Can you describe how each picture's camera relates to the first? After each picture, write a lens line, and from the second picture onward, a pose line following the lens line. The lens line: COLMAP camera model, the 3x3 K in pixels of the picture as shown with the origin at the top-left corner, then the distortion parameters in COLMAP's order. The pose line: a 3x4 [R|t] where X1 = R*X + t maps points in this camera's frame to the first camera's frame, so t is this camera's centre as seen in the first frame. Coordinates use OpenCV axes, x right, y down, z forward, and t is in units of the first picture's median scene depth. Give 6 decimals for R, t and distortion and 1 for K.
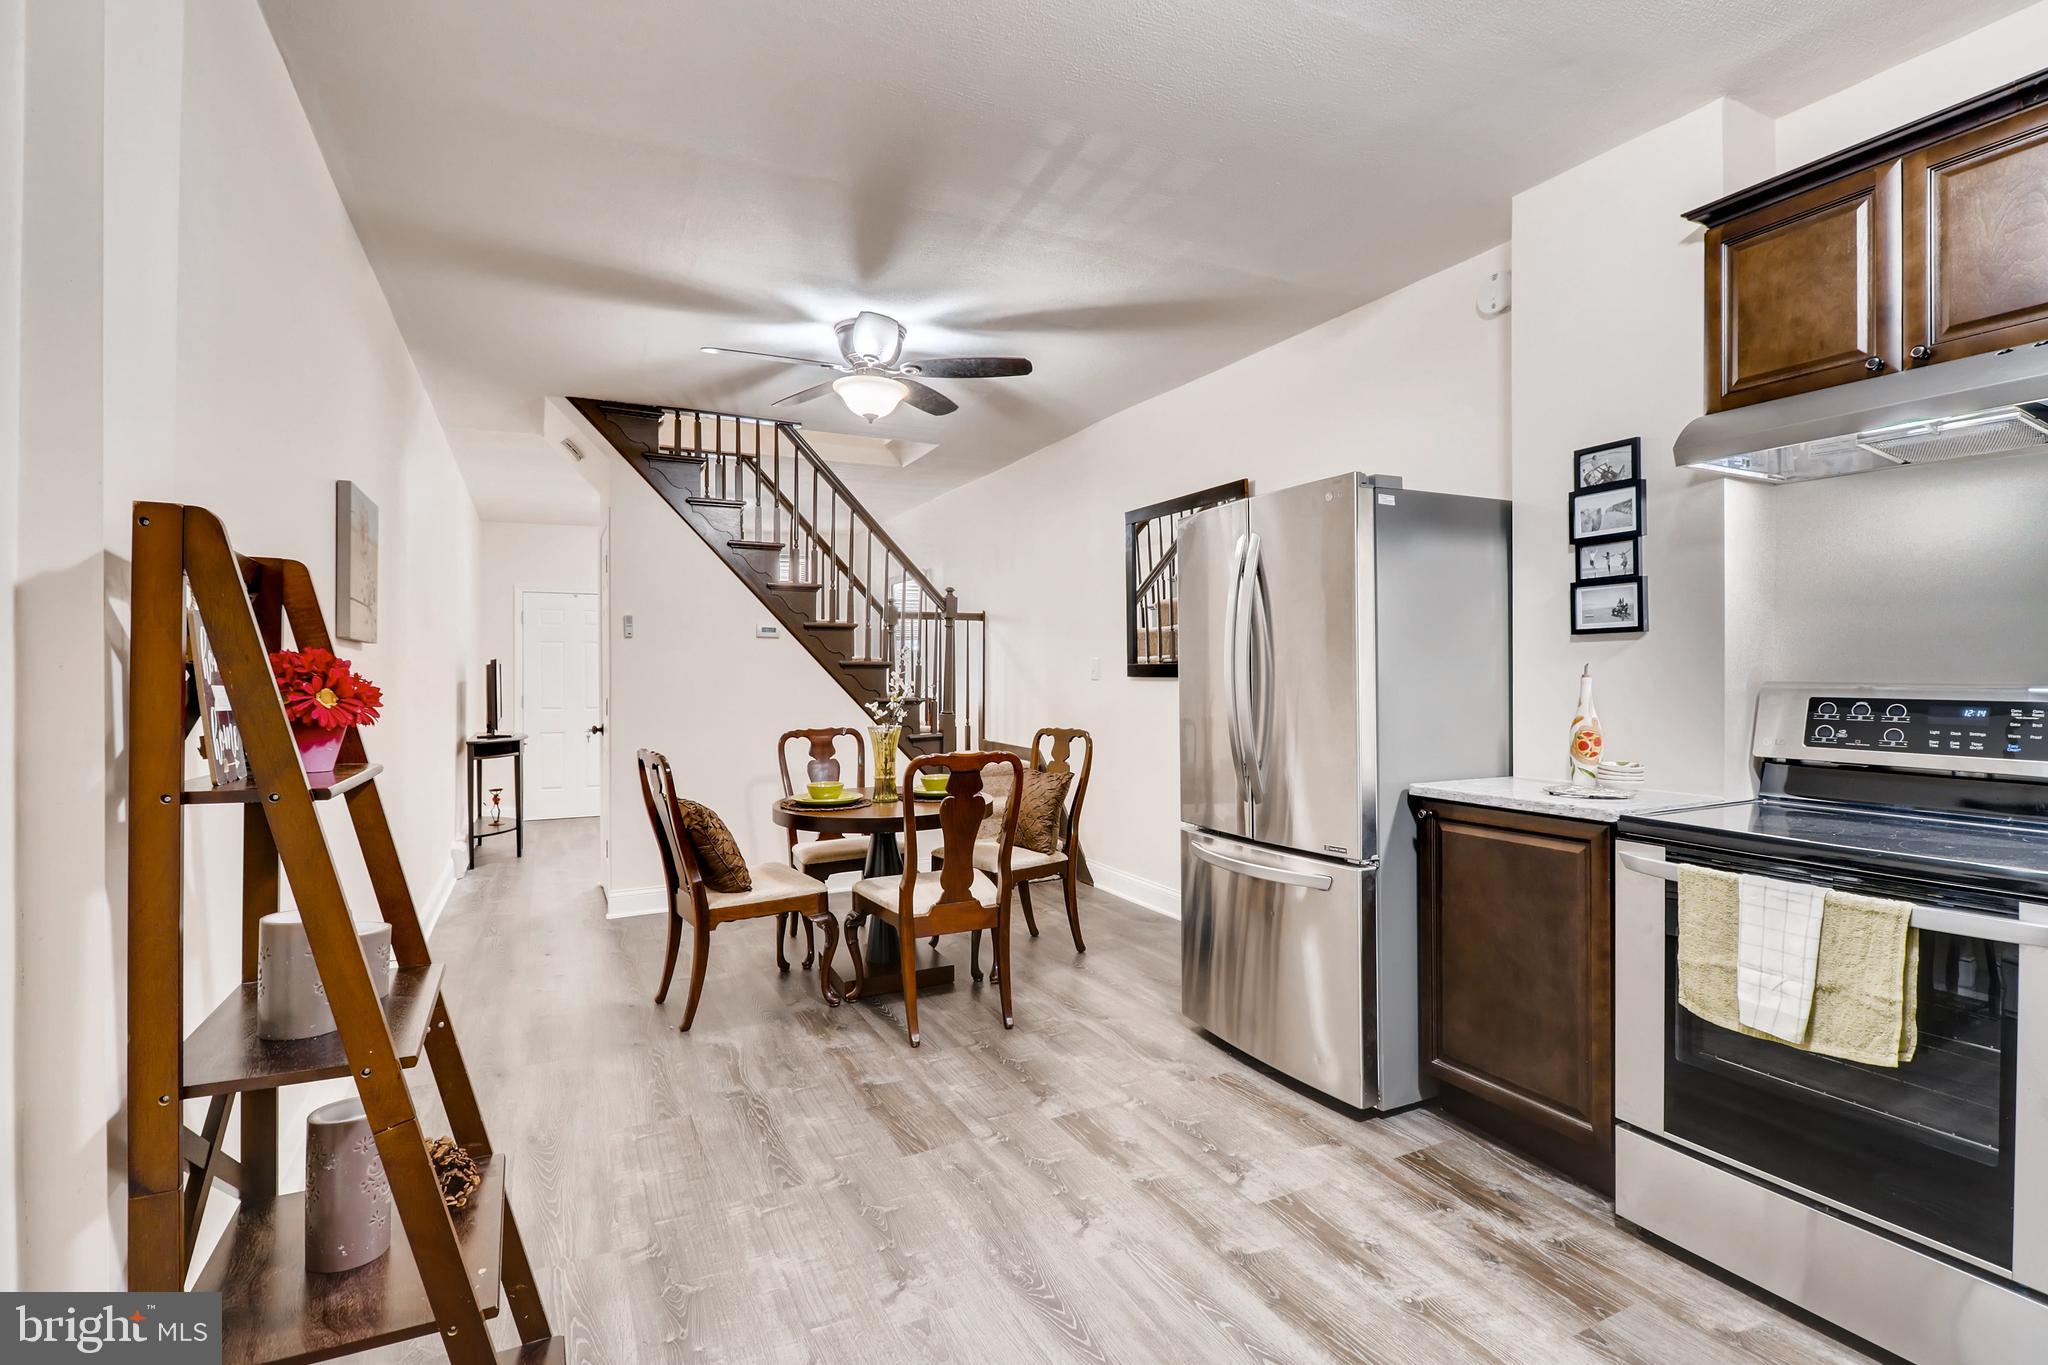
lens RADIAL K [[940.4, 0, 1030.6], [0, 940.4, 679.6], [0, 0, 1]] dist [0.028869, -0.022666]
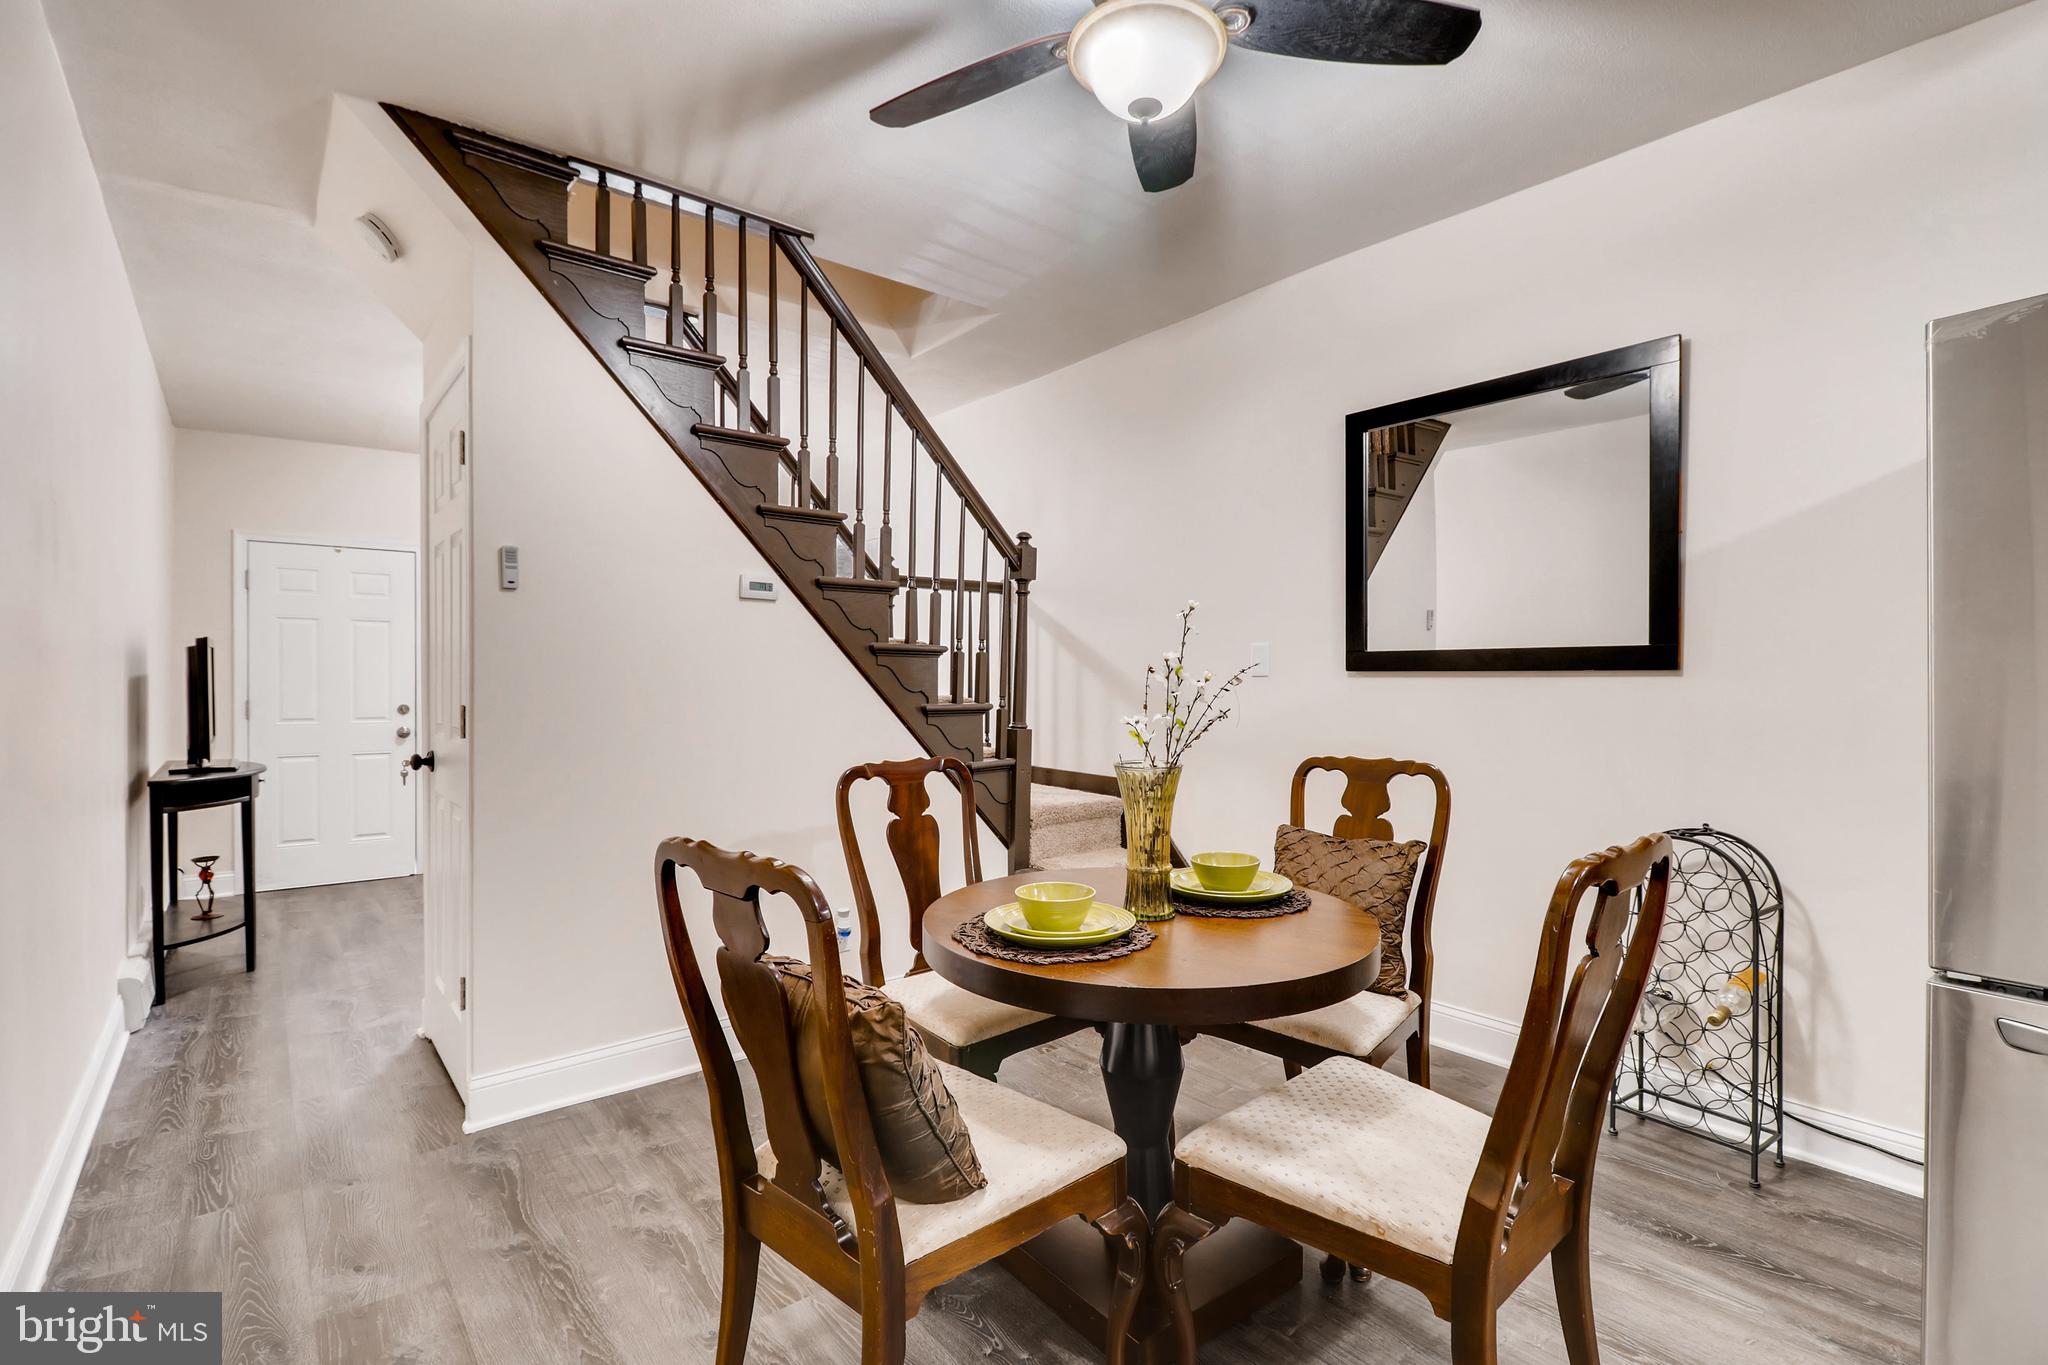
lens RADIAL K [[940.4, 0, 1030.6], [0, 940.4, 679.6], [0, 0, 1]] dist [0.028869, -0.022666]
pose [[0.977377, 0.001833, 0.211498, -0.226317], [-0.001993, 0.999998, 0.000542, 0.003725], [-0.211497, -0.000951, 0.977378, 0.379206]]
